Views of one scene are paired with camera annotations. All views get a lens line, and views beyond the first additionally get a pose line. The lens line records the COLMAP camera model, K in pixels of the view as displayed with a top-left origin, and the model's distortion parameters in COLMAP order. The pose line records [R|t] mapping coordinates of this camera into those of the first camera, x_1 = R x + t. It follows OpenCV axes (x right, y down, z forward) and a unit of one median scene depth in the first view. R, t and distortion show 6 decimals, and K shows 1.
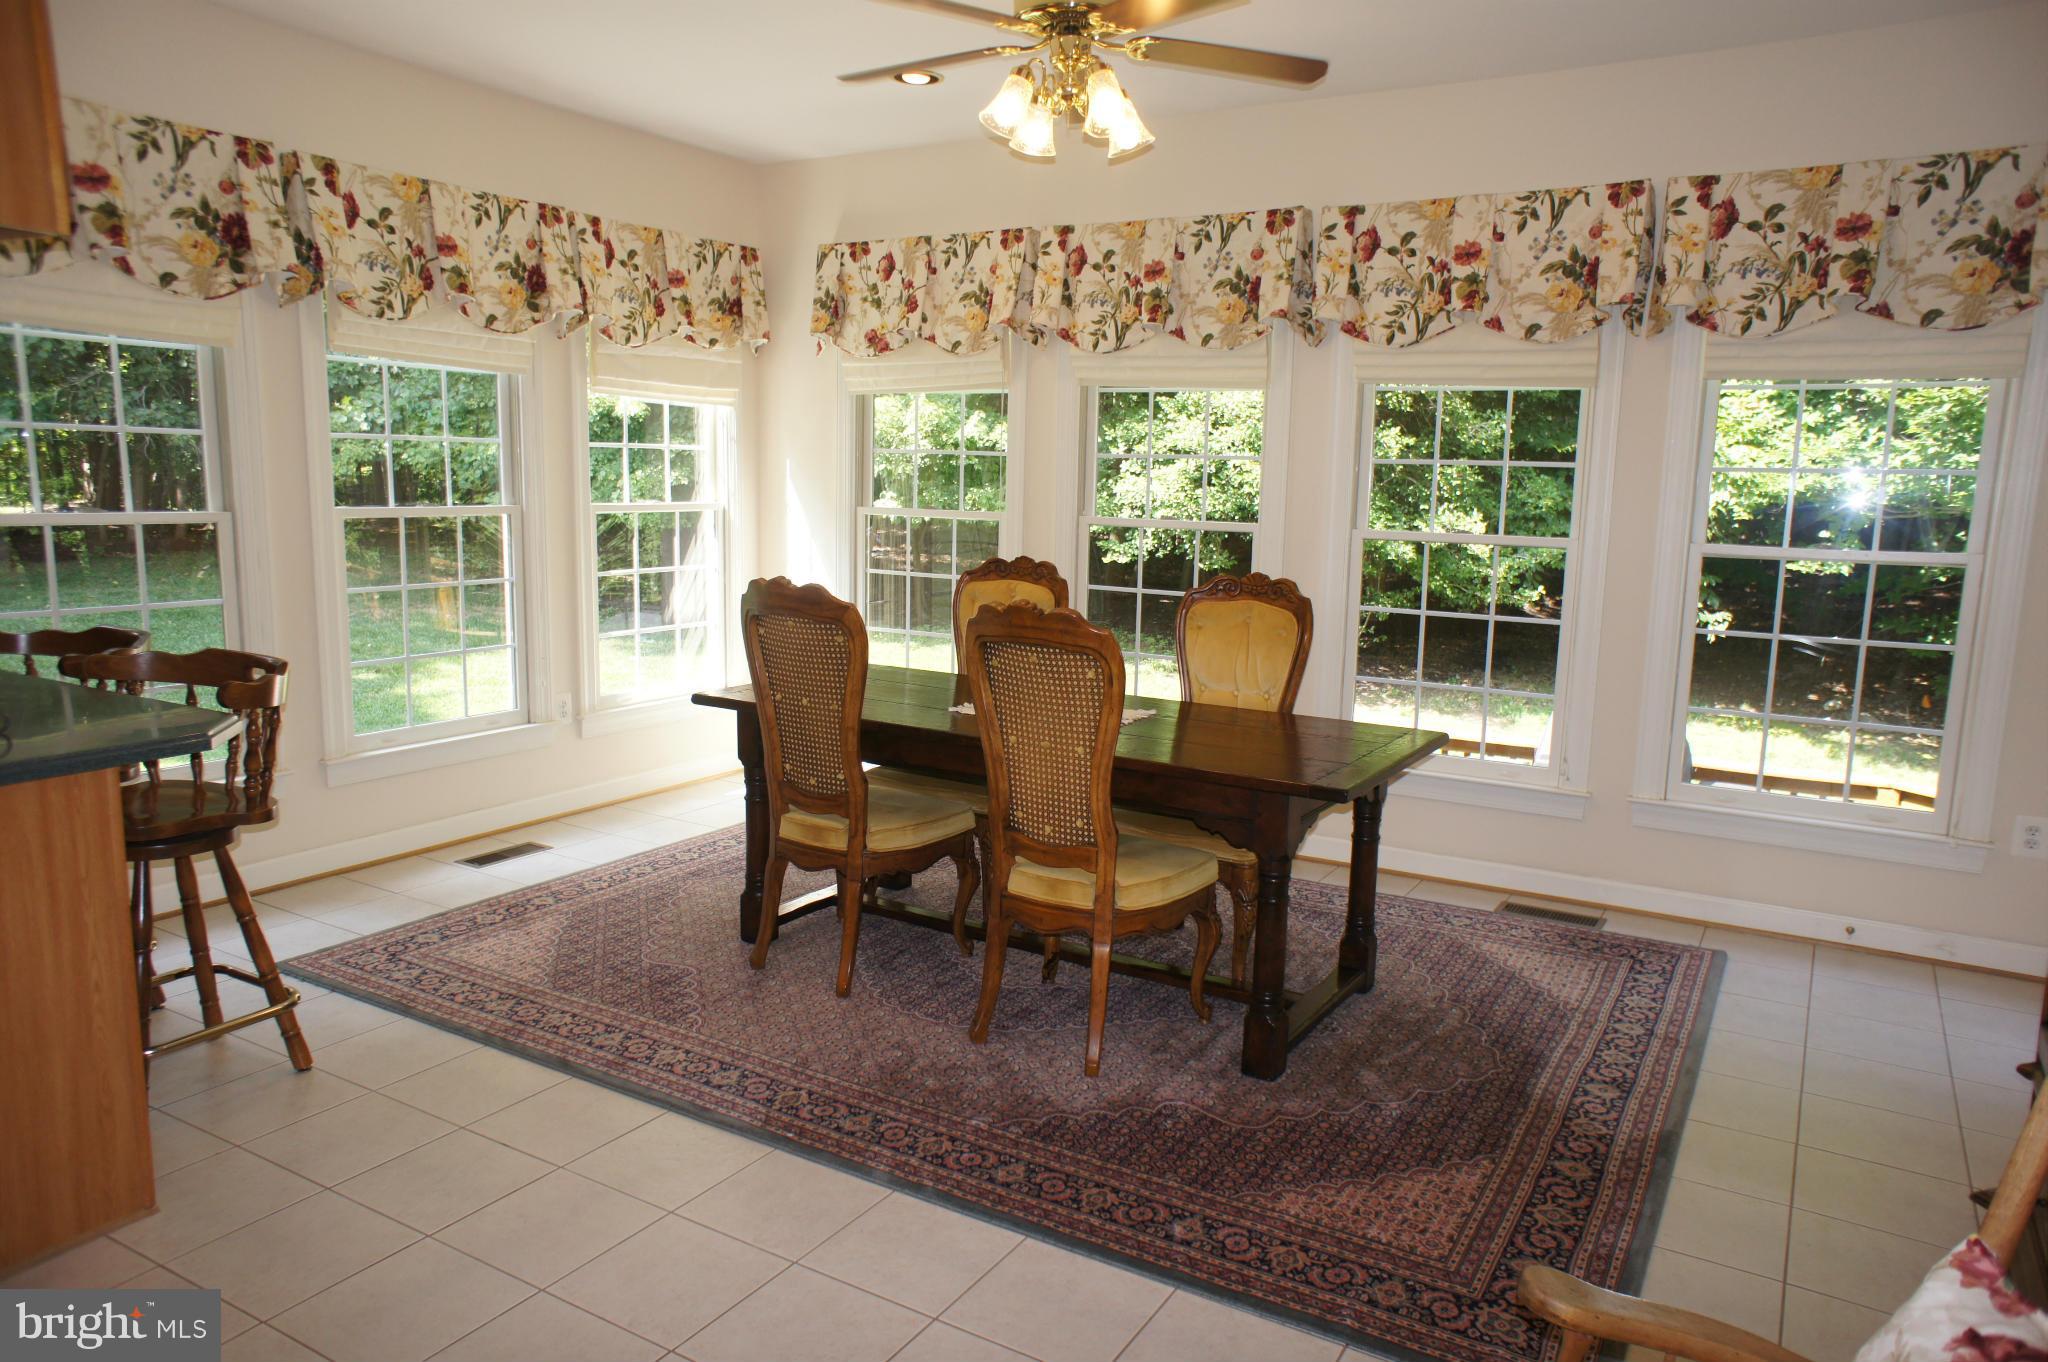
lens RADIAL K [[1381.3, 0, 1044.7], [0, 1381.3, 682.1], [0, 0, 1]] dist [-0.051671, 0.077429]
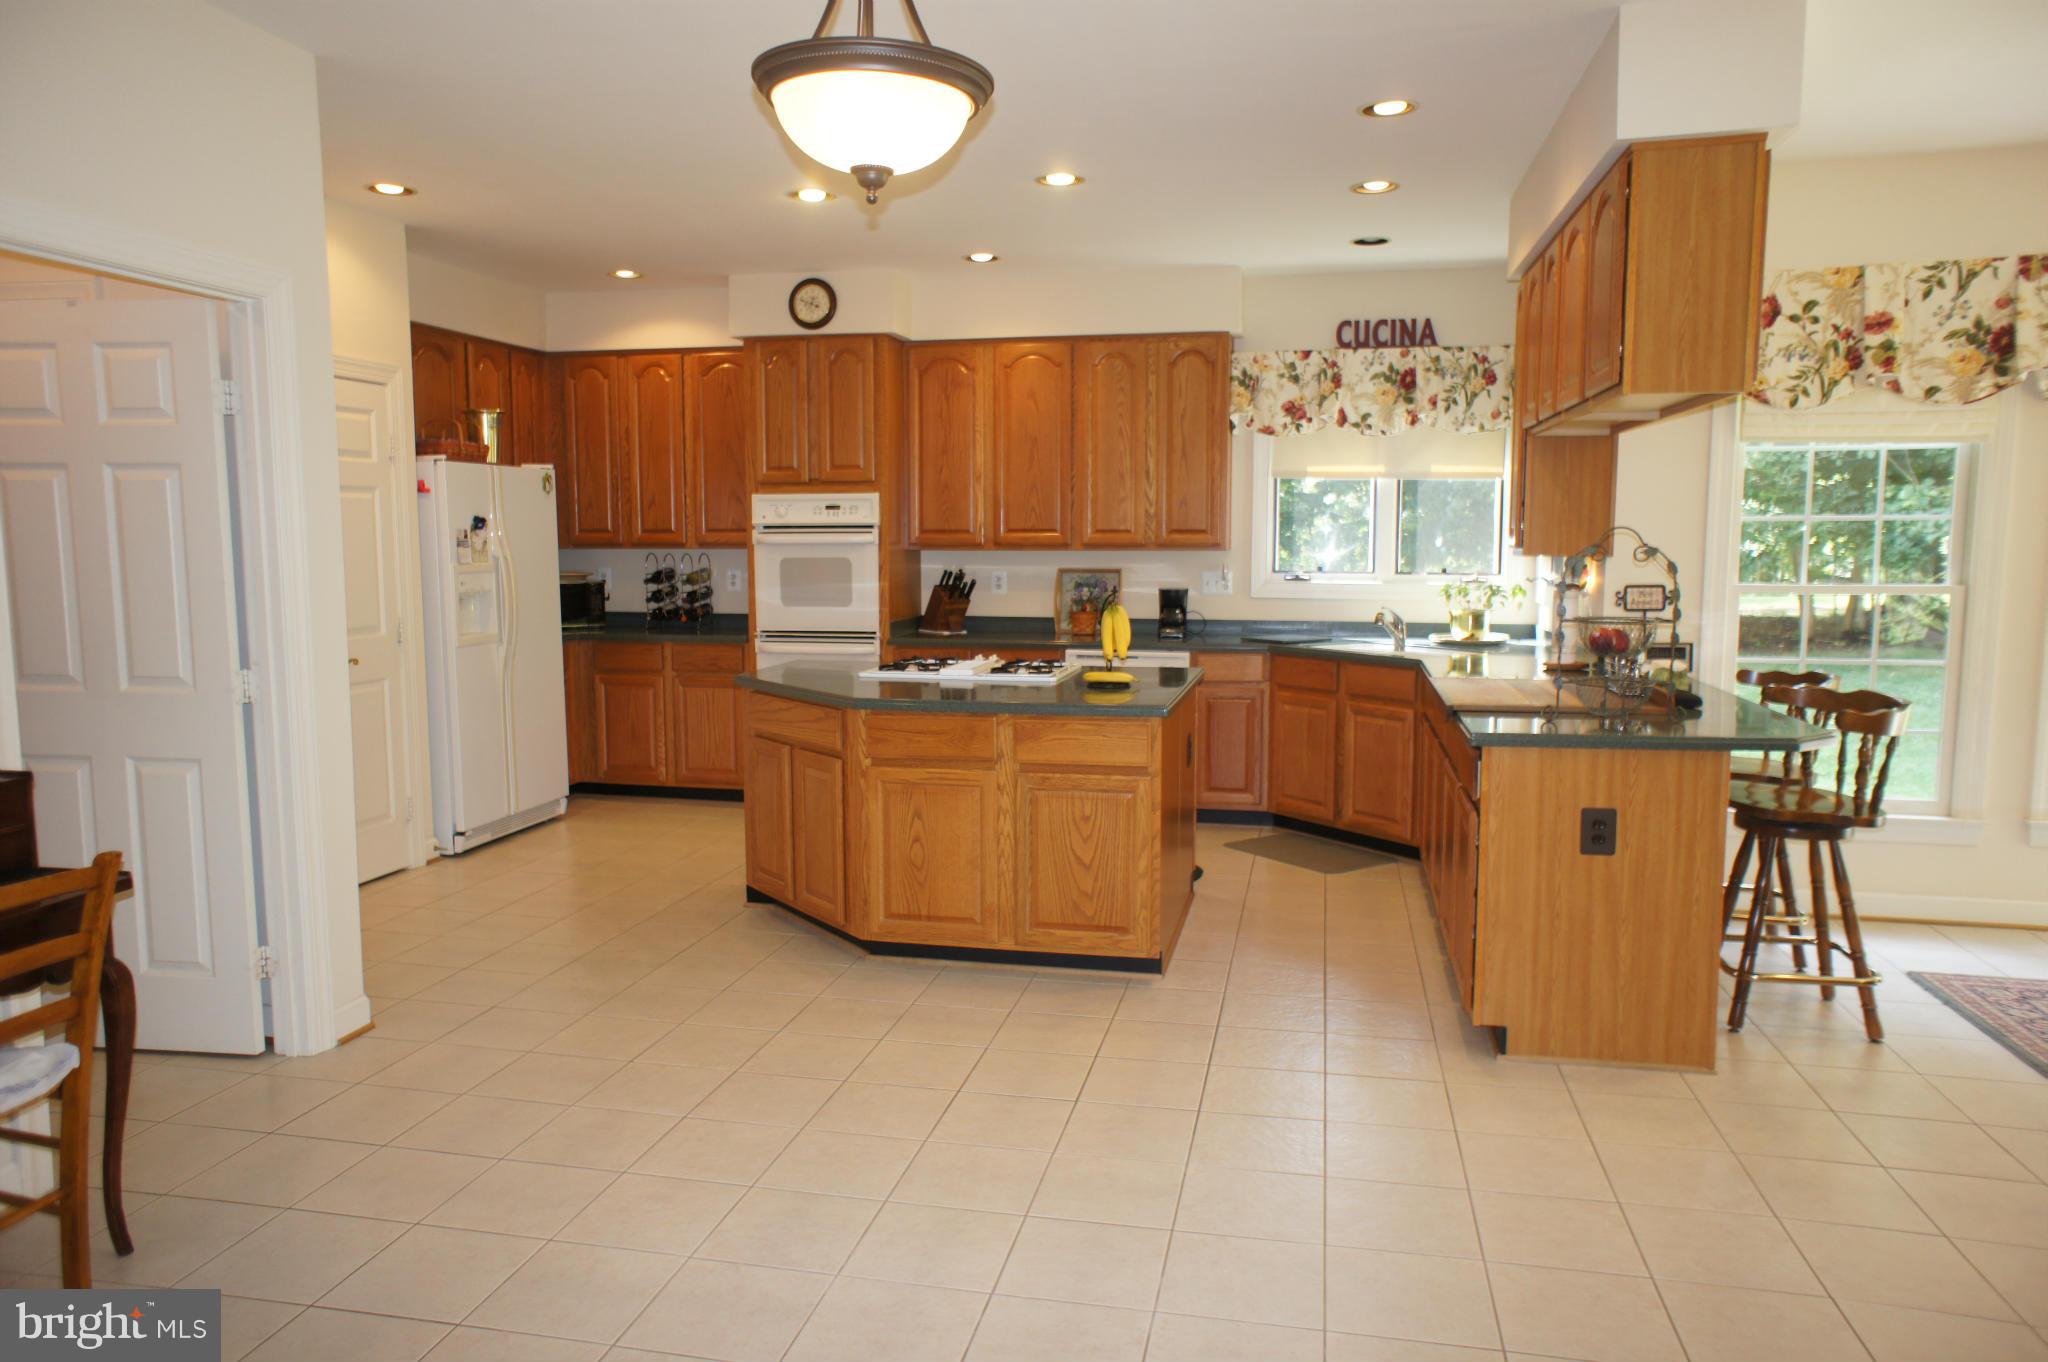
lens RADIAL K [[1381.3, 0, 1027.2], [0, 1381.3, 690.1], [0, 0, 1]] dist [-0.051671, 0.077429]
pose [[0.299183, 0.079661, -0.950865, 0.288353], [-0.139004, 0.989517, 0.039163, 0.028429], [0.944017, 0.120457, 0.307120, -0.087465]]
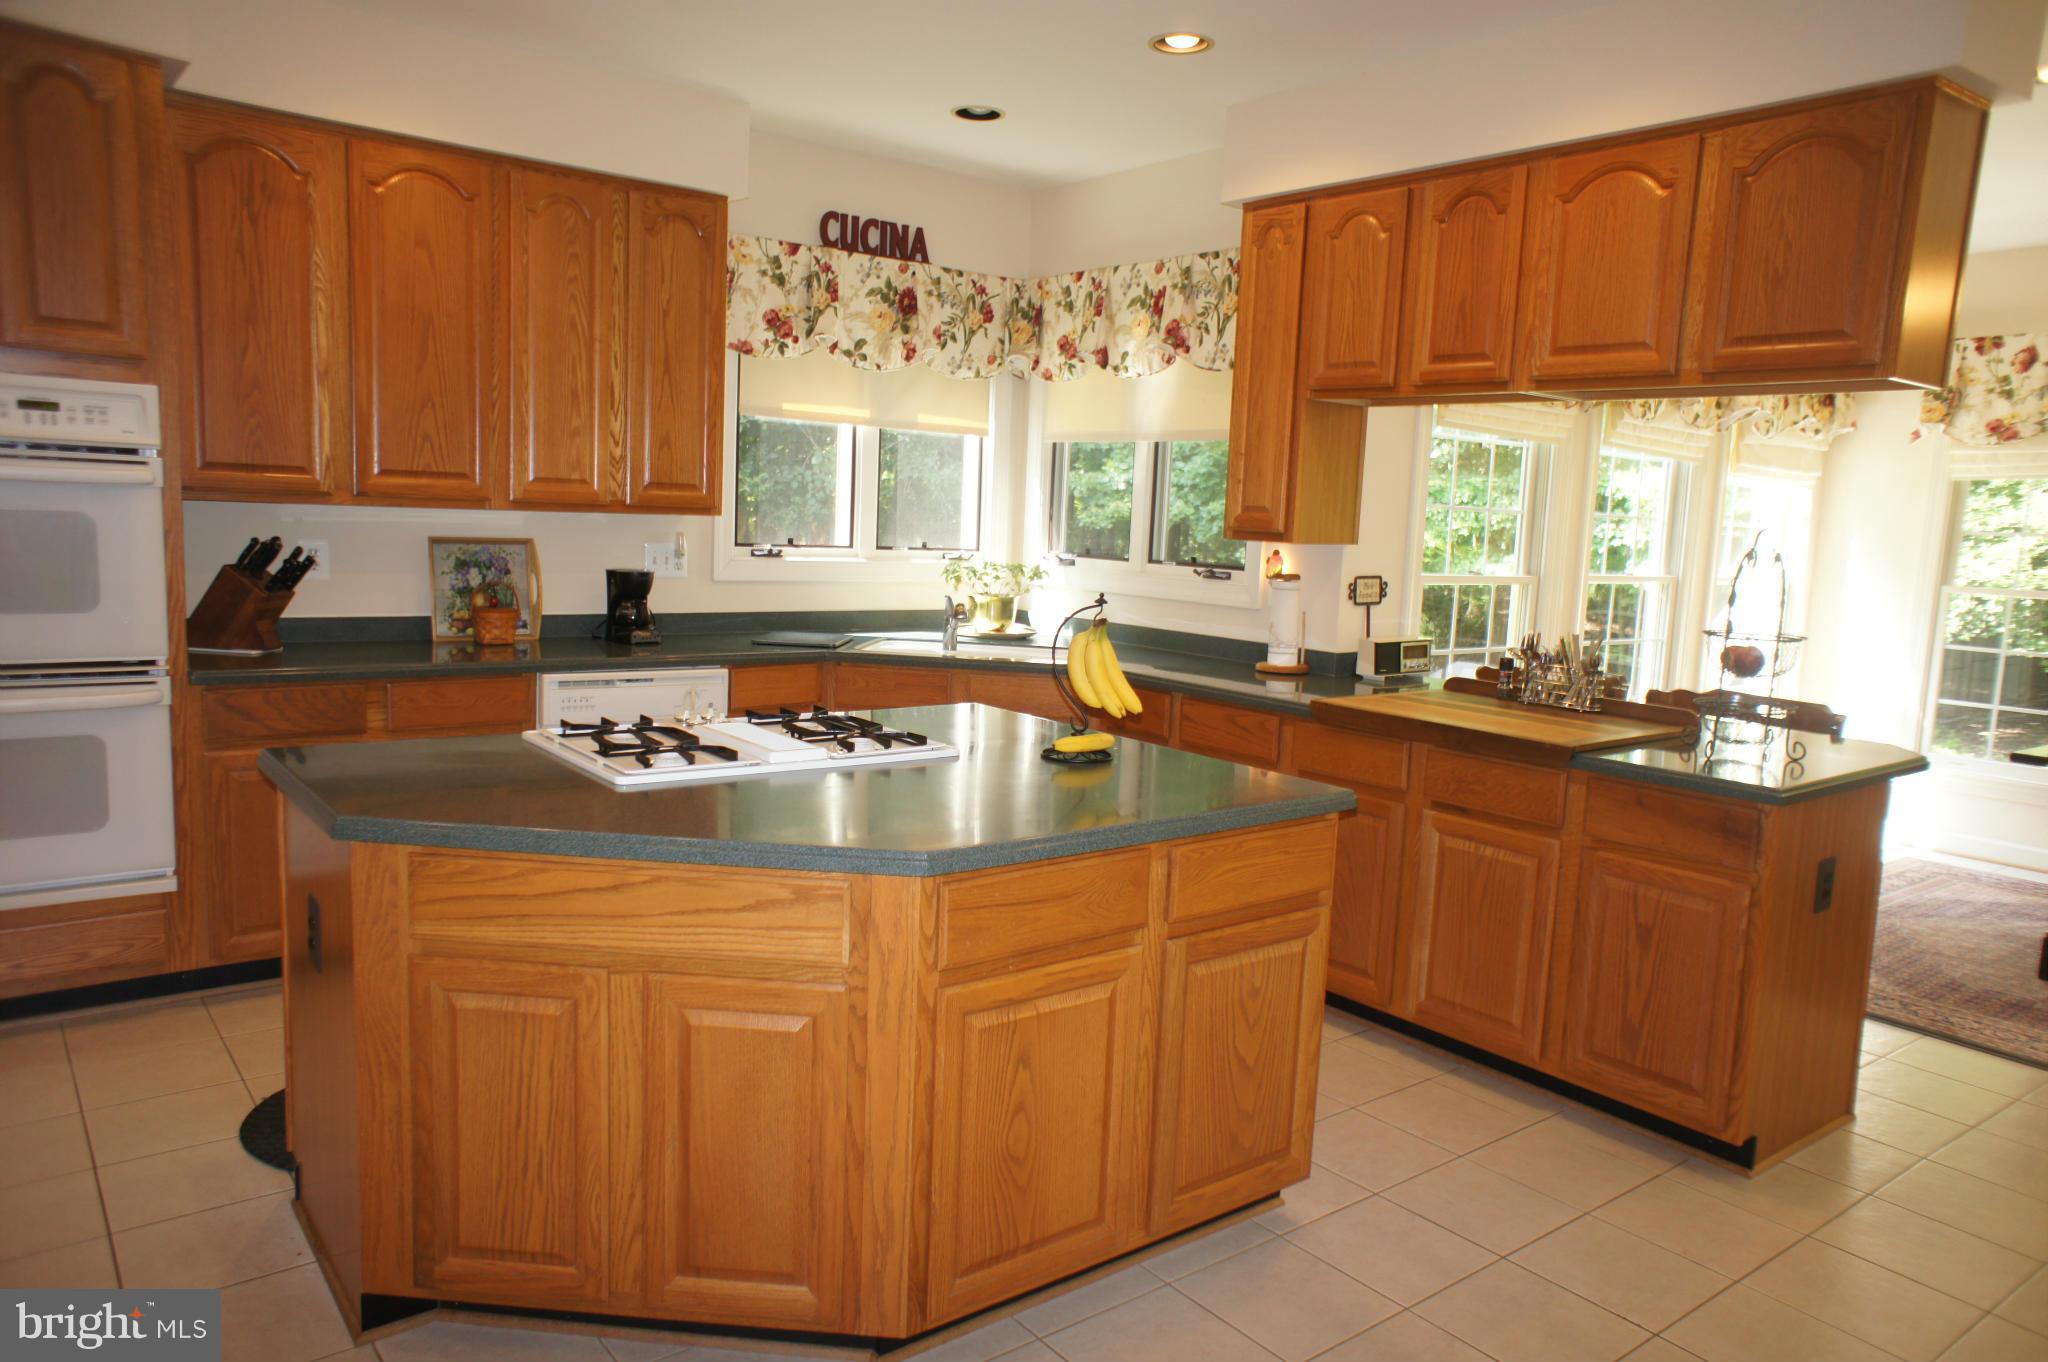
lens RADIAL K [[1381.3, 0, 1007.9], [0, 1381.3, 696.0], [0, 0, 1]] dist [-0.051671, 0.077429]
pose [[0.920035, 0.065371, -0.386344, -0.590923], [-0.078052, 0.996801, -0.017210, 0.045995], [0.383983, 0.045989, 0.922194, -0.345368]]
